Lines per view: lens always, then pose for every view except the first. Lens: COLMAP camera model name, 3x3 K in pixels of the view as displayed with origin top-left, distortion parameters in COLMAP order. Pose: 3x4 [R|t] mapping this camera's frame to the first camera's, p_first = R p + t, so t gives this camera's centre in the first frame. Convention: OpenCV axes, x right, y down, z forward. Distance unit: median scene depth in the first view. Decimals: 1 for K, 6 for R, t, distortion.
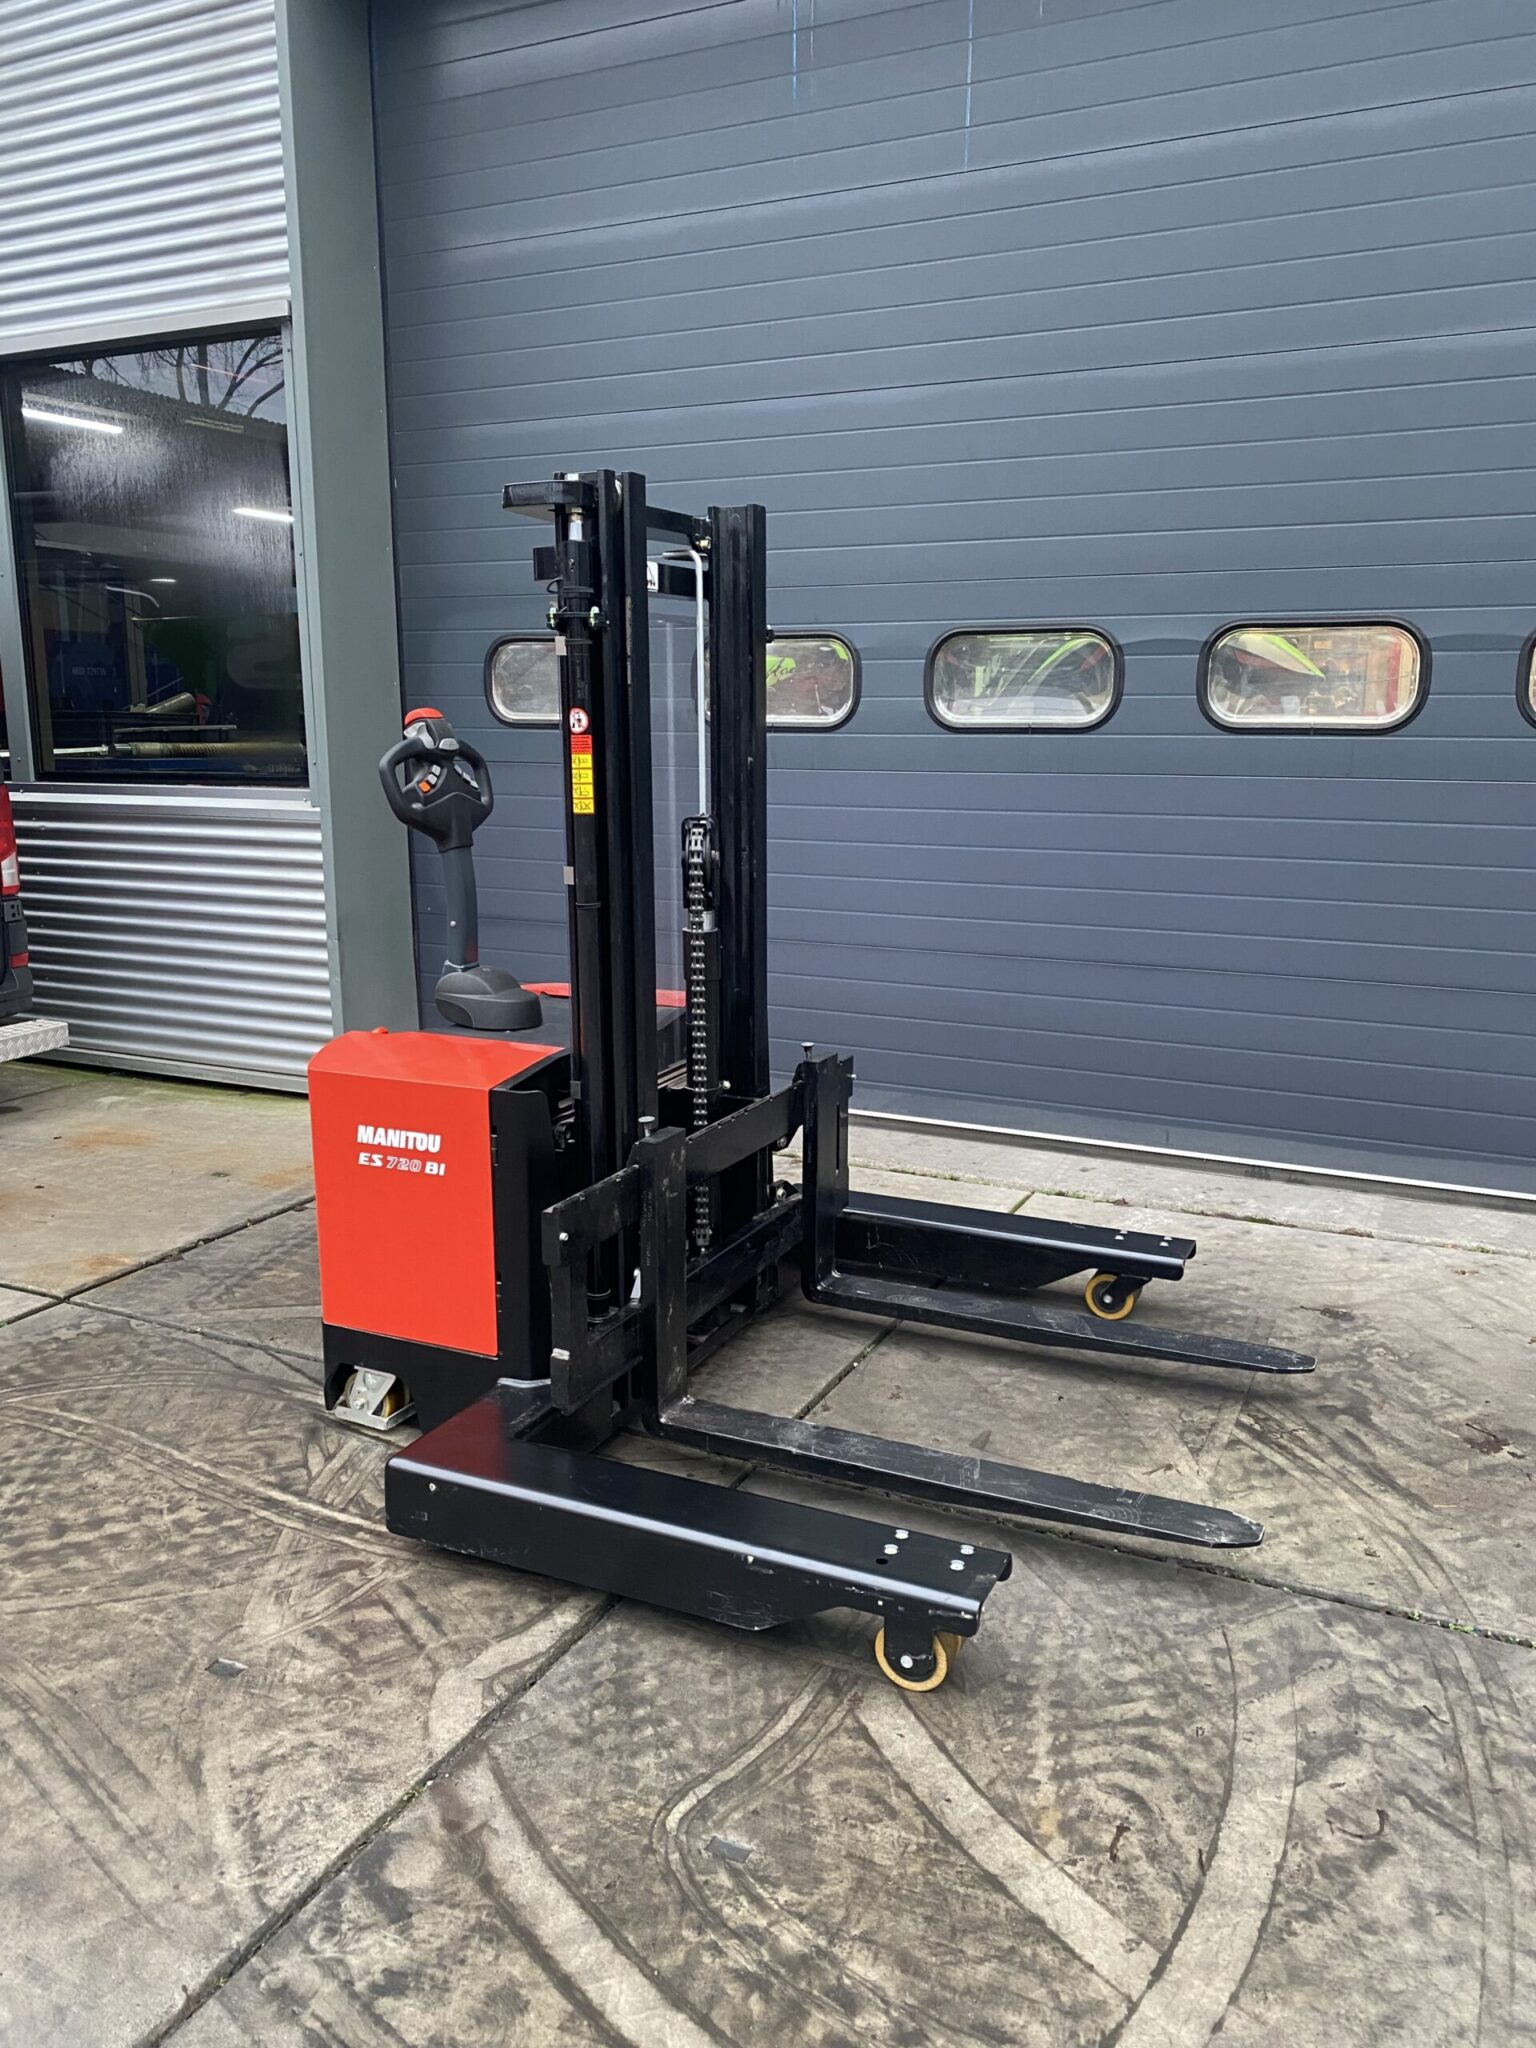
lens RADIAL K [[1563.4, 0, 762.3], [0, 1563.4, 1019.7], [0, 0, 1]] dist [0.009965, 0.002574]
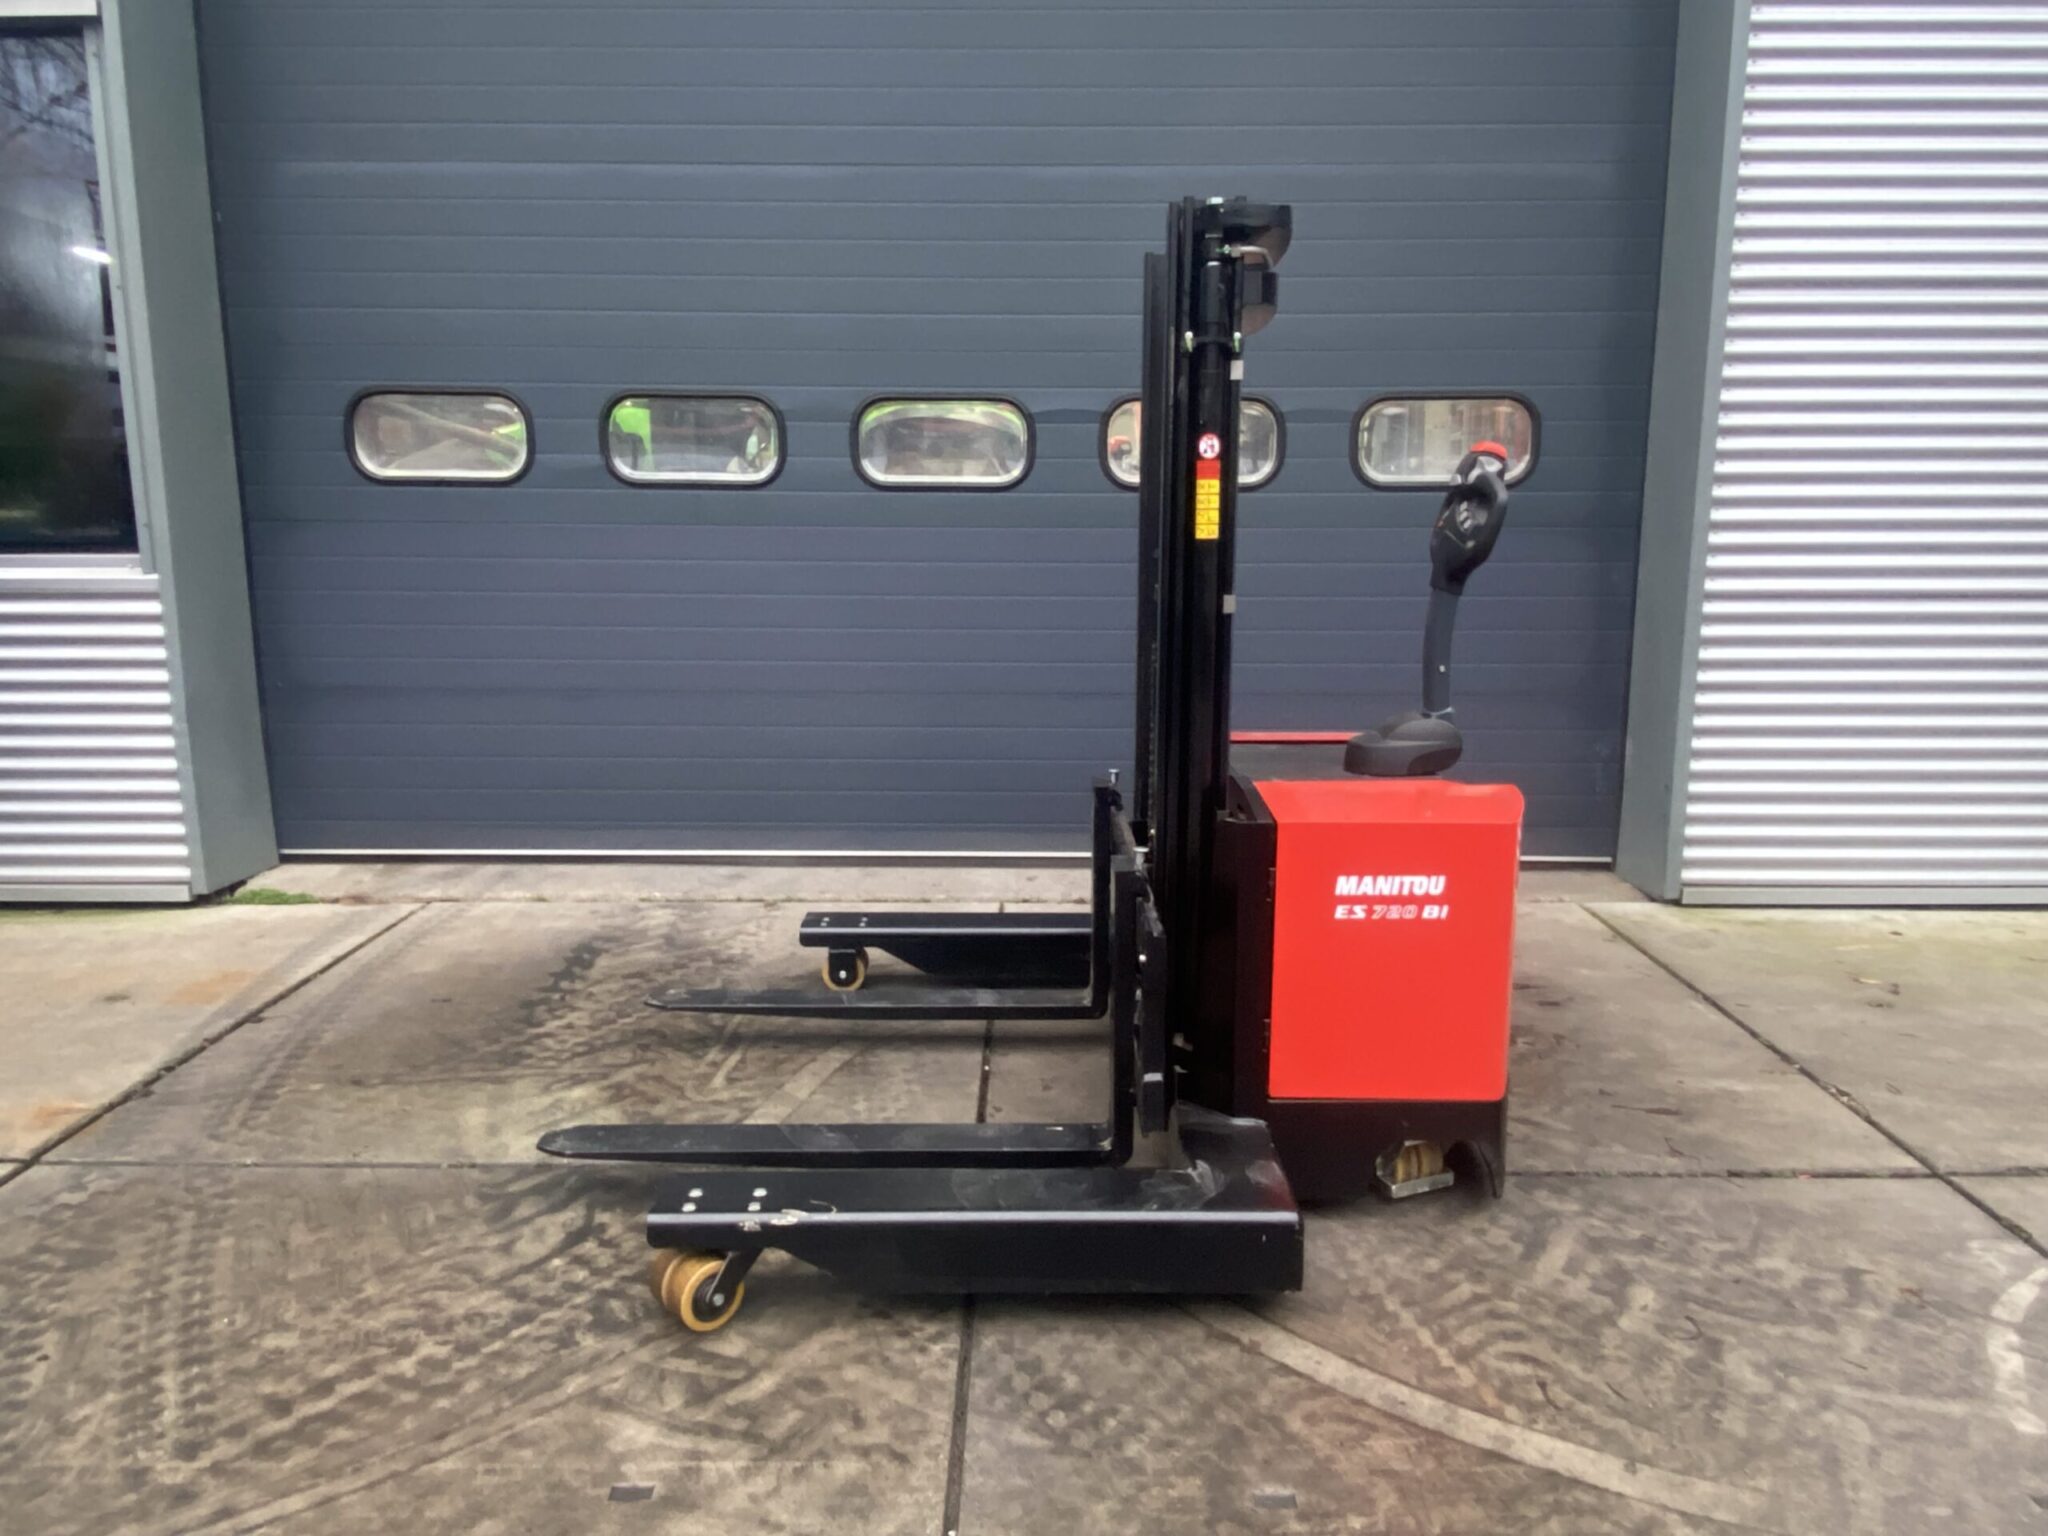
lens RADIAL K [[1415.0, 0, 1023.3], [0, 1415.0, 753.8], [0, 0, 1]] dist [0.052626, -0.058892]
pose [[0.902430, -0.073263, 0.424563, -0.392702], [0.082890, 0.996550, -0.004222, 0.018238], [-0.422788, 0.039002, 0.905389, 0.139151]]
